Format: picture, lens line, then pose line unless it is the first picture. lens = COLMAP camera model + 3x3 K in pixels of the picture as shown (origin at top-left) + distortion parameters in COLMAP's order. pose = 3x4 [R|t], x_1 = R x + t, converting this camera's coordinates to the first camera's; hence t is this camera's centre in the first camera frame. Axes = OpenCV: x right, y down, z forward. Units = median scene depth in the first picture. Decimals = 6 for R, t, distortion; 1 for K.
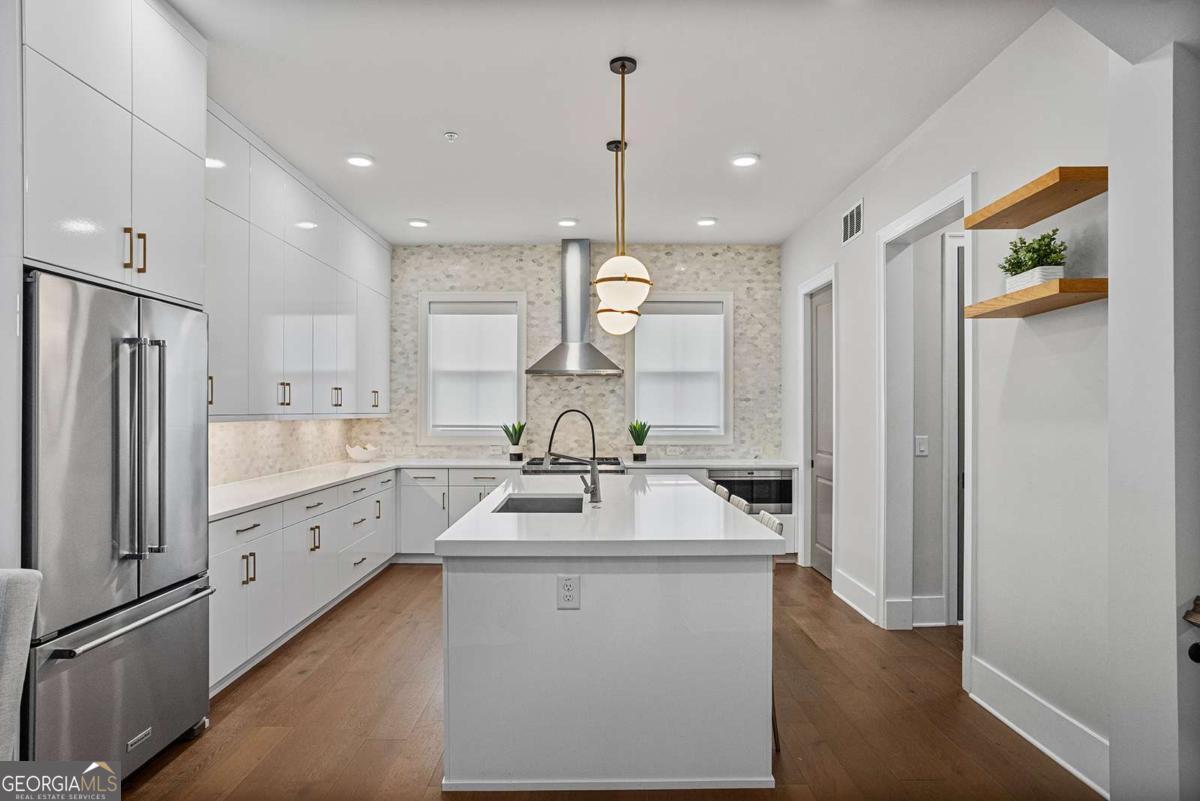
lens RADIAL K [[687.9, 0, 584.6], [0, 687.9, 405.0], [0, 0, 1]] dist [-0.028212, 0.007848]
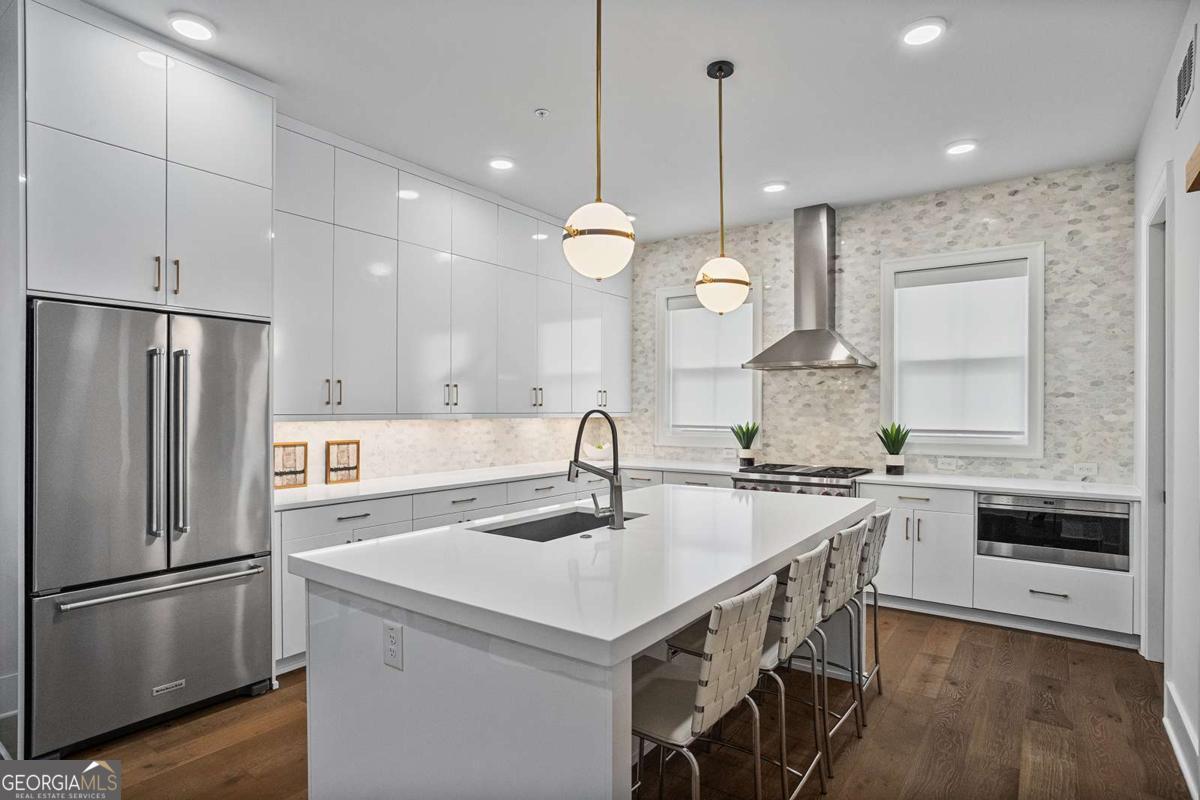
lens RADIAL K [[656.4, 0, 597.5], [0, 656.4, 404.6], [0, 0, 1]] dist [0.000743, 0.008179]
pose [[0.814346, -0.003269, -0.580371, 0.234309], [0.003525, 0.999994, -0.000686, 0.000713], [0.580369, -0.001488, 0.814352, 0.188028]]
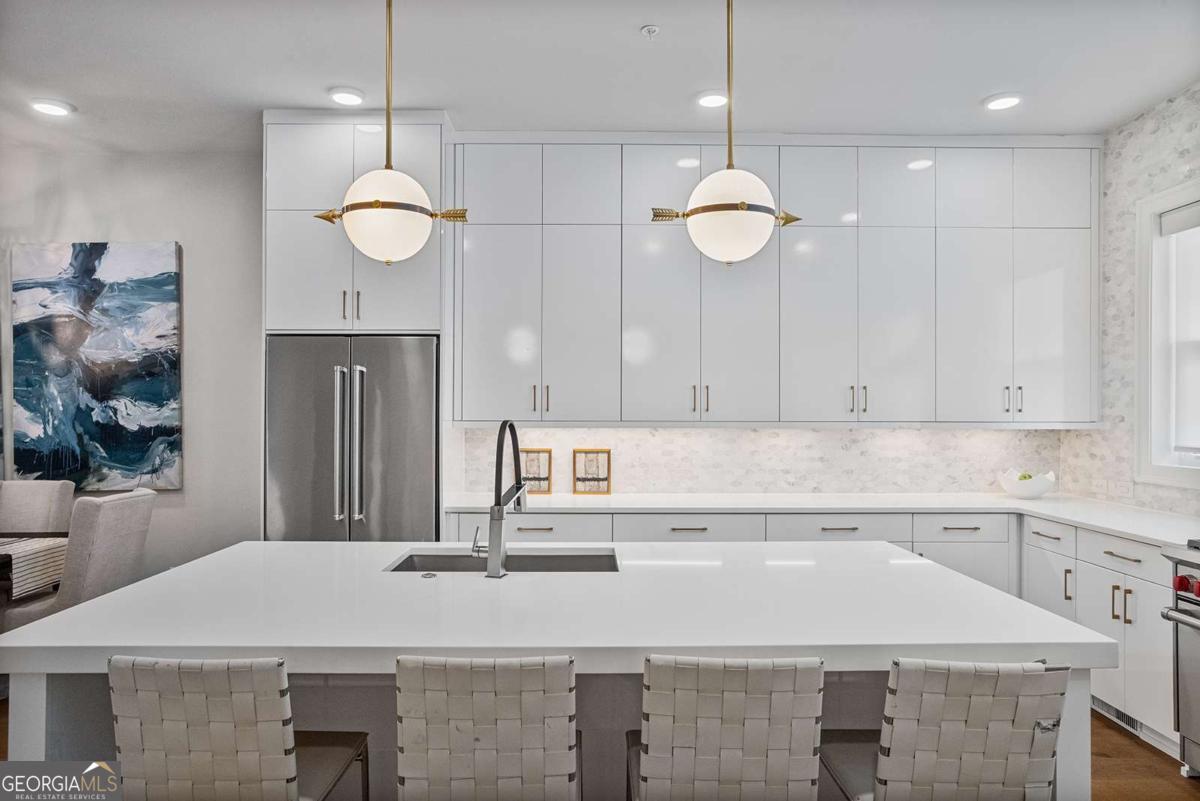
lens RADIAL K [[754.6, 0, 599.8], [0, 754.6, 405.5], [0, 0, 1]] dist [-0.003892, 0.011713]
pose [[0.019303, -0.003573, -0.999807, 0.352830], [0.006962, 0.999970, -0.003439, -0.003184], [0.999789, -0.006894, 0.019327, 0.560317]]
